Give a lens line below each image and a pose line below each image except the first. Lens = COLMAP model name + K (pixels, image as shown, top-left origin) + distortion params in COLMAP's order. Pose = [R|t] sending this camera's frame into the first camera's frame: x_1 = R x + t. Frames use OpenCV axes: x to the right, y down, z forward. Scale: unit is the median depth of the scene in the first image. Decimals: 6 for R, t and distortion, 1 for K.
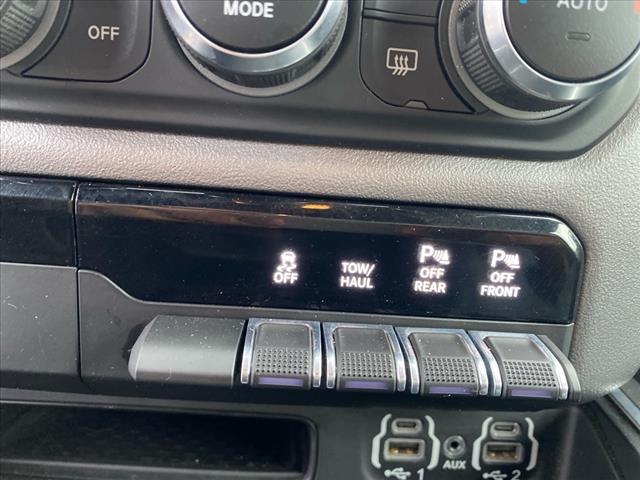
lens RADIAL K [[480.0, 0, 320.0], [0, 480.0, 240.0], [0, 0, 1]] dist [0.070019, -0.131168]
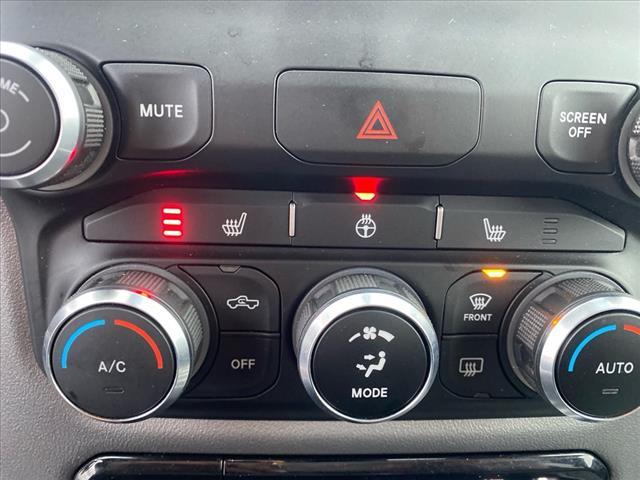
lens RADIAL K [[478.1, 0, 329.3], [0, 478.1, 253.1], [0, 0, 1]] dist [-0.010932, -0.005423]
pose [[0.999238, -0.038891, 0.003187, -0.125522], [0.038348, 0.993815, 0.104216, -0.508959], [-0.007220, -0.104015, 0.994550, -0.146446]]
